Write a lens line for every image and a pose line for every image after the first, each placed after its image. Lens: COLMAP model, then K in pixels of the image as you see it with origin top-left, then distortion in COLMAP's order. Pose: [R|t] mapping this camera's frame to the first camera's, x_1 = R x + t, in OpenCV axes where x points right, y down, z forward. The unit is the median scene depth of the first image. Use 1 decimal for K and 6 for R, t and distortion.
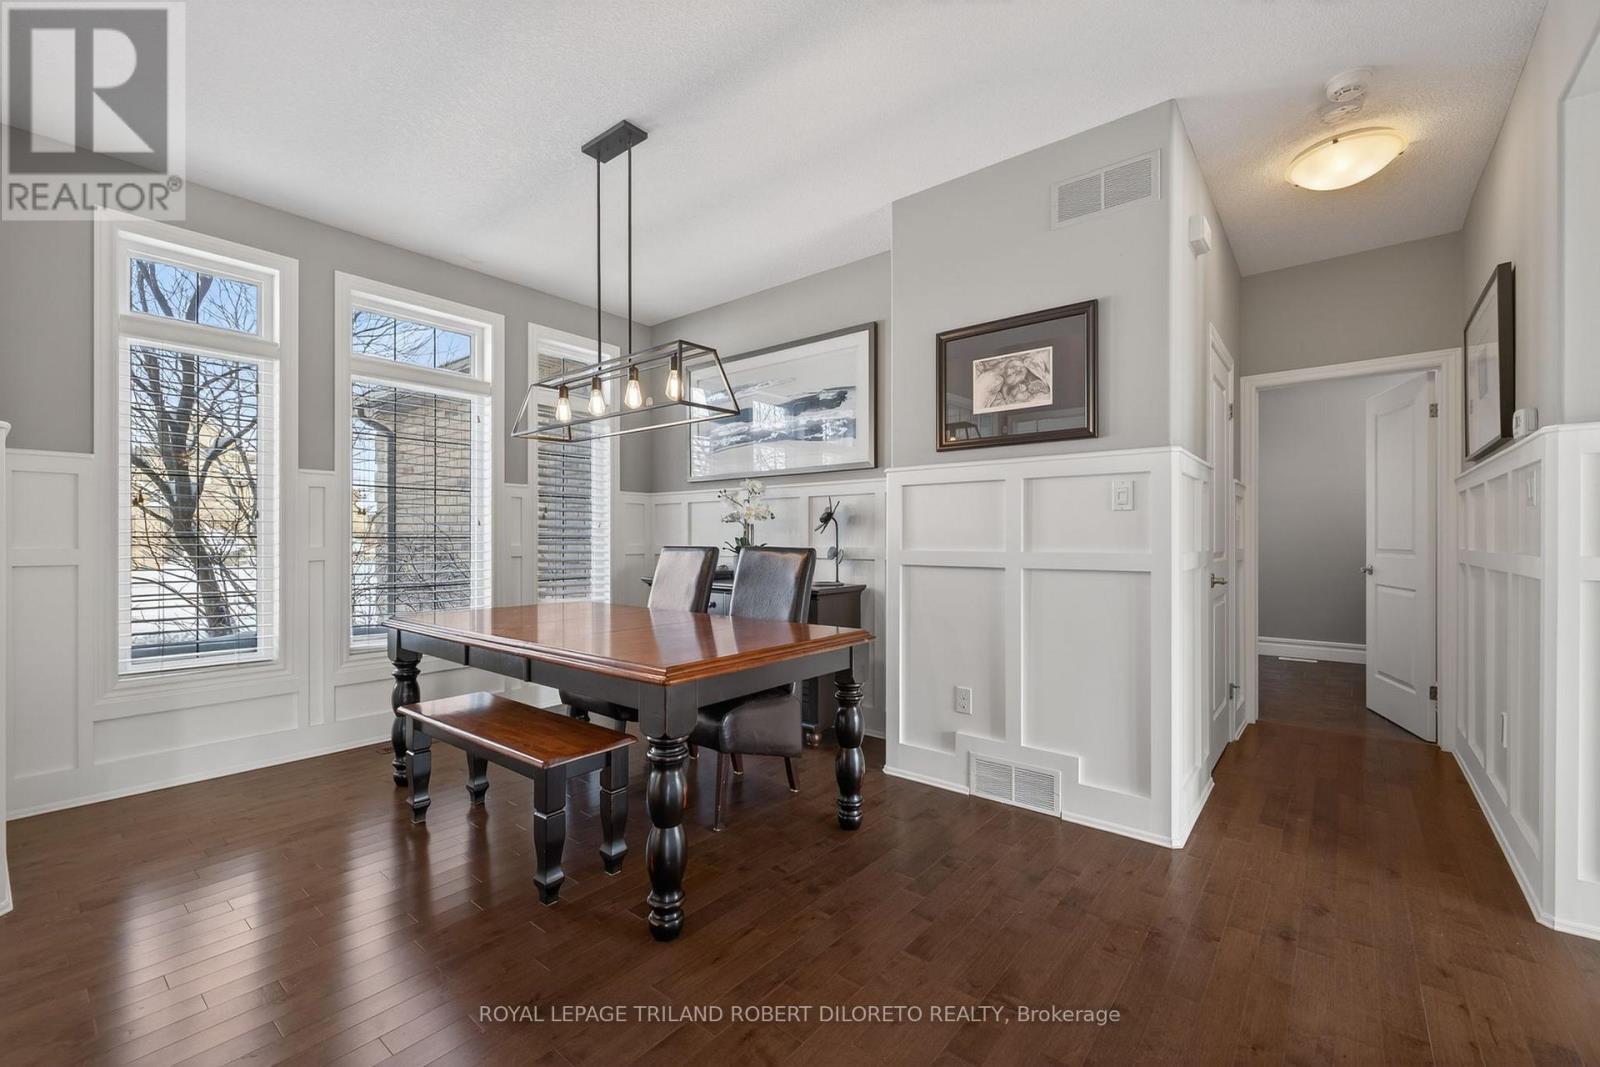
lens RADIAL K [[667.2, 0, 802.1], [0, 667.2, 539.9], [0, 0, 1]] dist [0.003972, -0.002016]
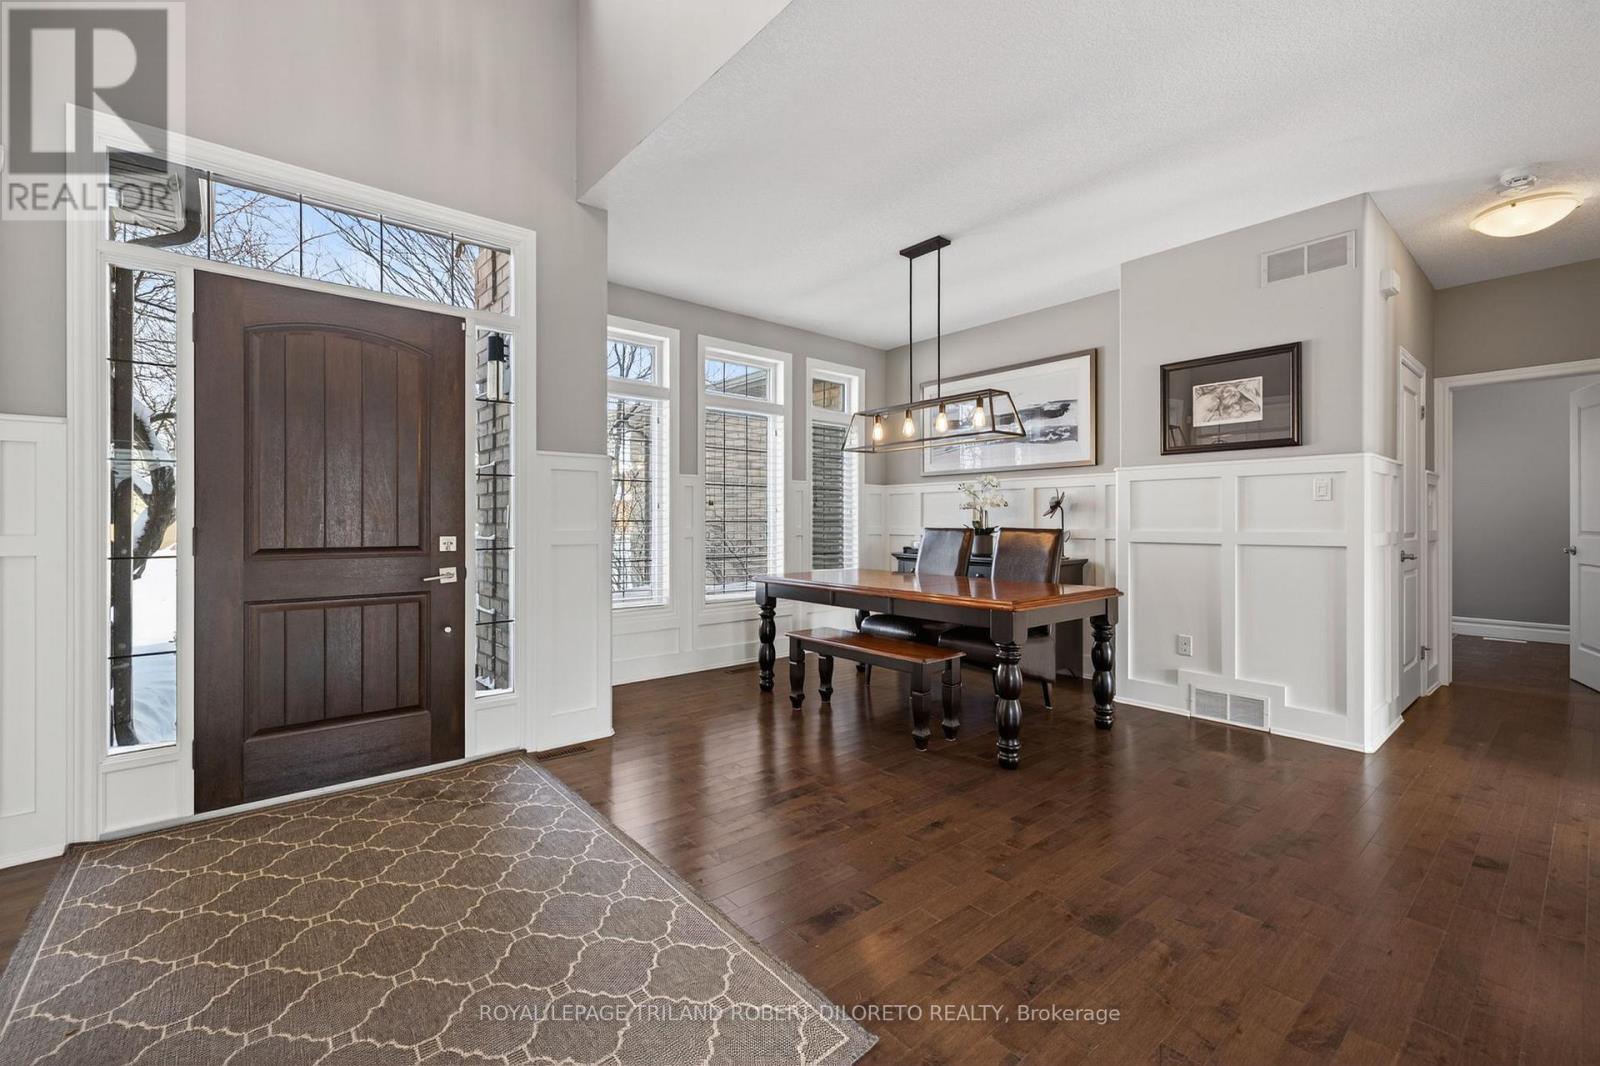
lens RADIAL K [[667.2, 0, 811.8], [0, 667.2, 524.5], [0, 0, 1]] dist [0.003972, -0.002016]
pose [[0.982773, 0.000137, -0.184817, -0.232345], [0.000032, 1.000000, 0.000911, 0.002112], [0.184817, -0.000902, 0.982773, -0.420289]]
